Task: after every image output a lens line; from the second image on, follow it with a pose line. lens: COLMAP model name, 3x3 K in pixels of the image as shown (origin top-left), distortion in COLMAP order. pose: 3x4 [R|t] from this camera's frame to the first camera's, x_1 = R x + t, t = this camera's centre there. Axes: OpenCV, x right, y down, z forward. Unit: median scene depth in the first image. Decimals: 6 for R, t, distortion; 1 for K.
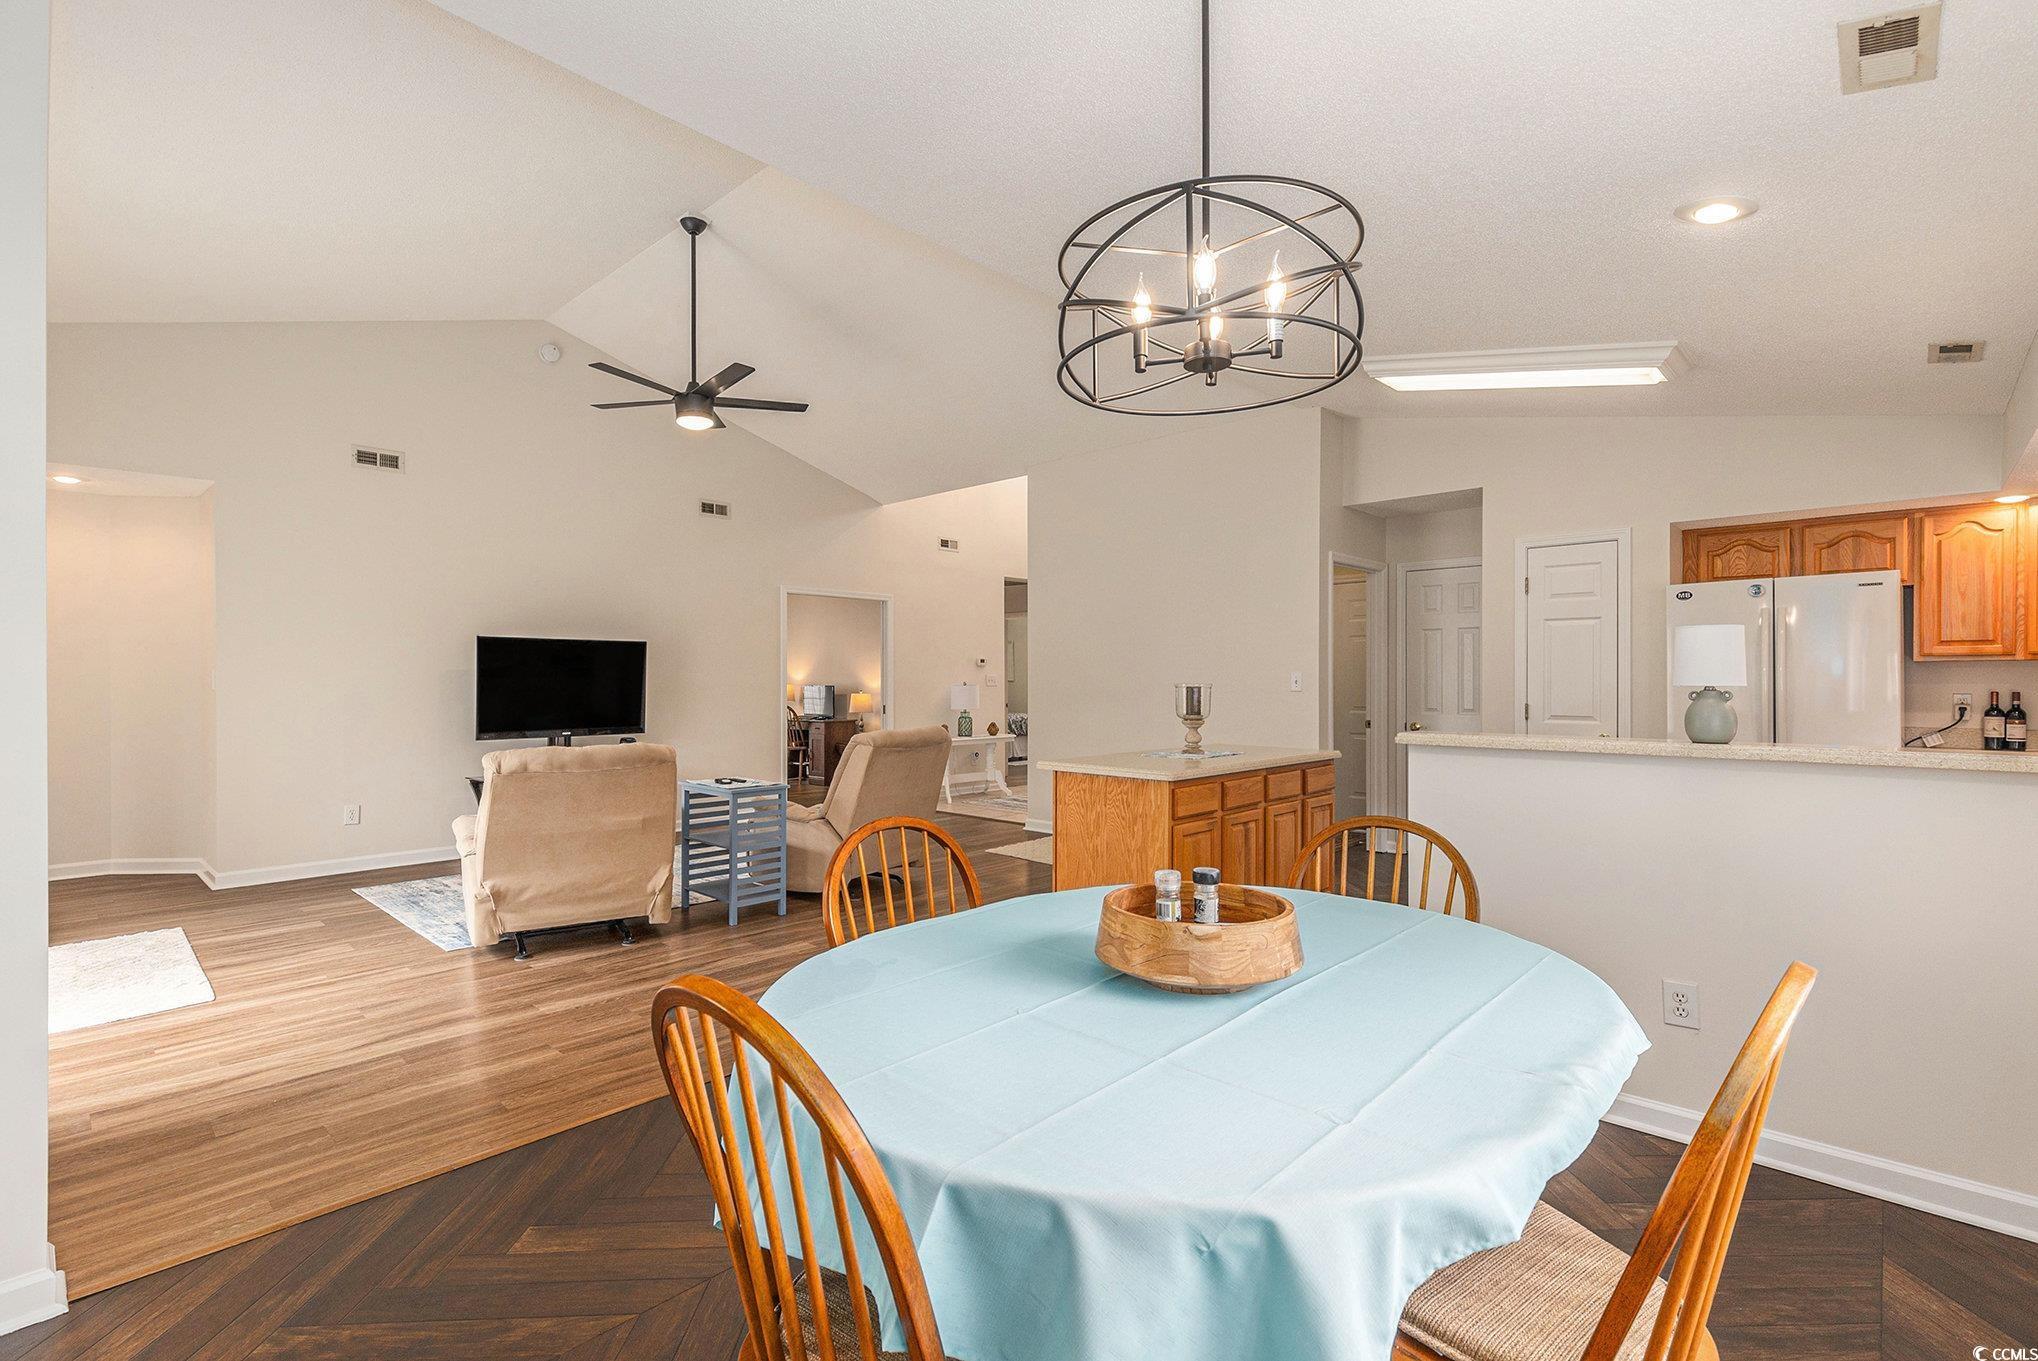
lens RADIAL K [[924.1, 0, 1019.0], [0, 924.1, 680.5], [0, 0, 1]] dist [-0.000878, -0.000544]
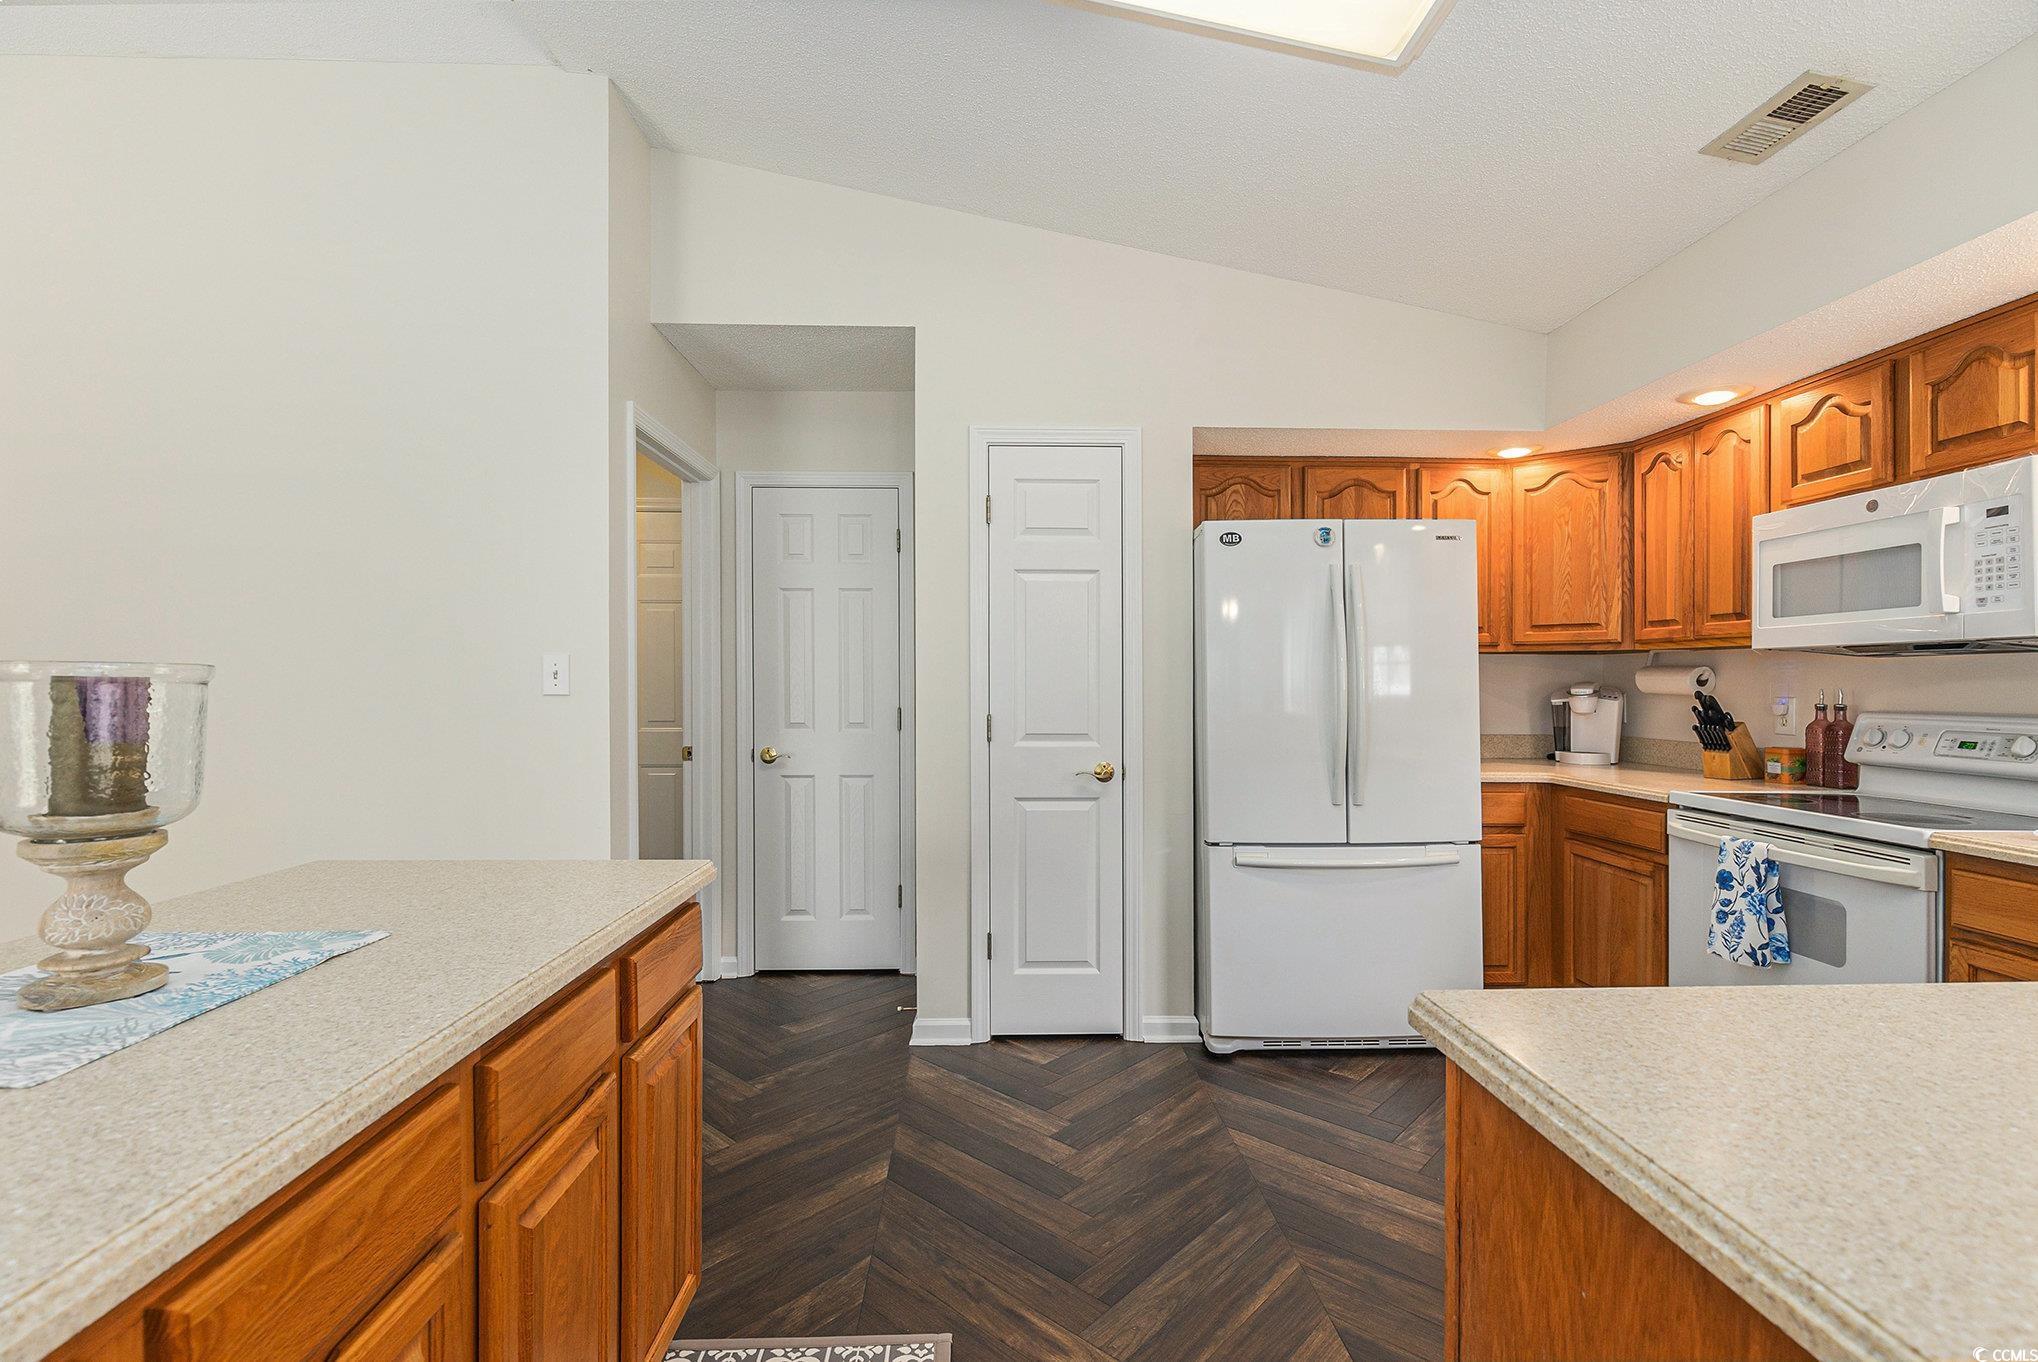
lens RADIAL K [[933.2, 0, 1027.5], [0, 933.2, 680.3], [0, 0, 1]] dist [0.015352, -0.000848]
pose [[0.703640, 0.005036, 0.710539, 0.167130], [-0.003412, 0.999987, -0.003709, 0.006536], [-0.710549, 0.000185, 0.703648, 0.628565]]
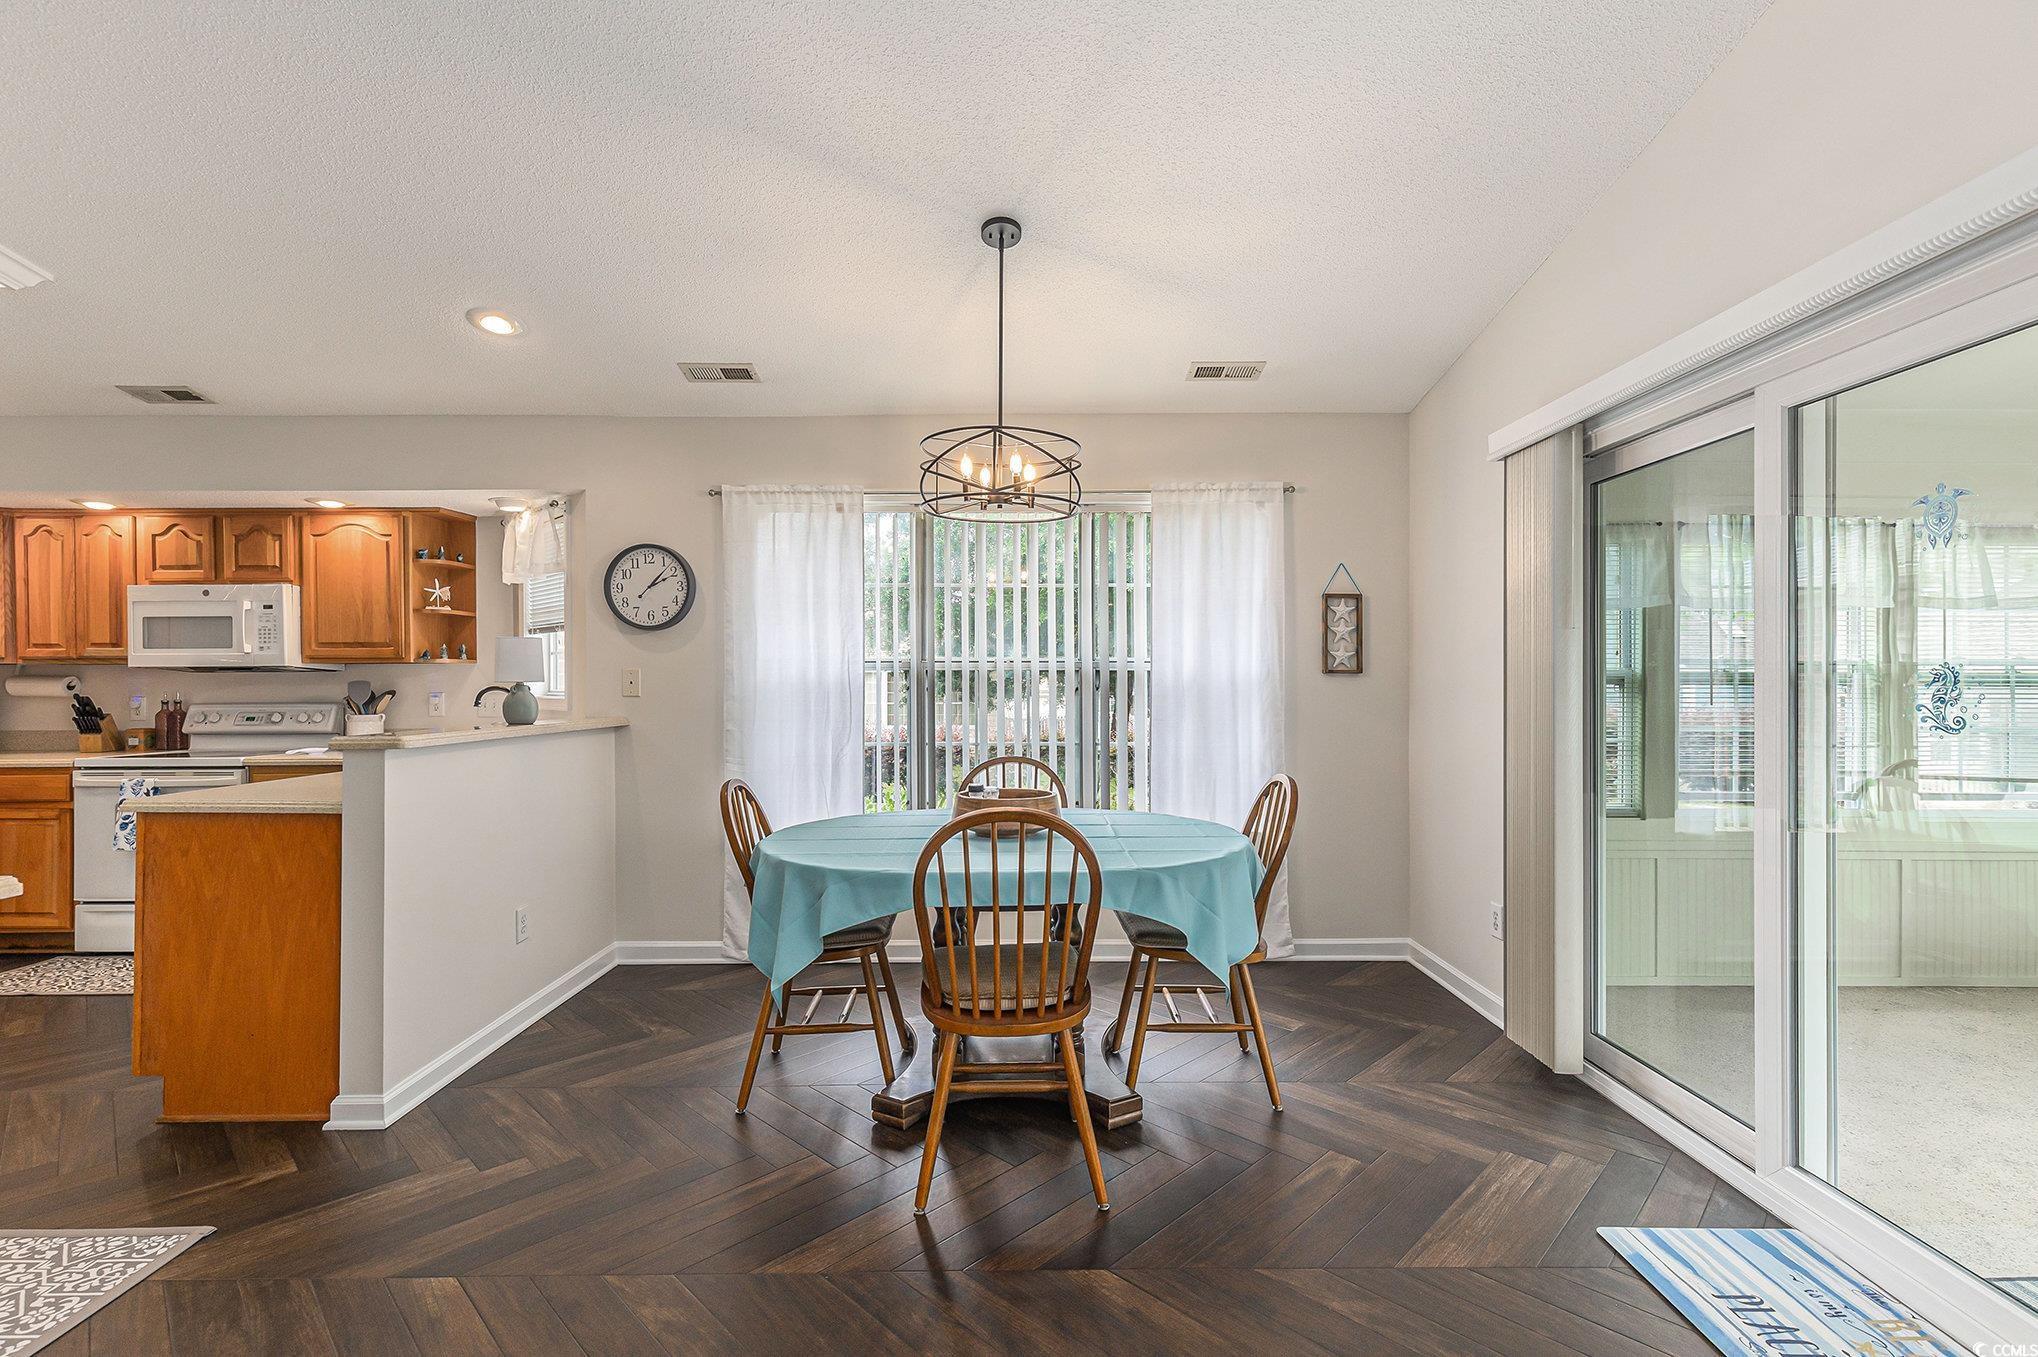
lens RADIAL K [[887.3, 0, 1026.9], [0, 887.3, 691.3], [0, 0, 1]] dist [-0.000090, -0.000002]
pose [[-0.693368, -0.000084, 0.720583, -0.344744], [0.005472, 0.999971, 0.005381, 0.008106], [-0.720562, 0.007674, -0.693348, 0.684800]]
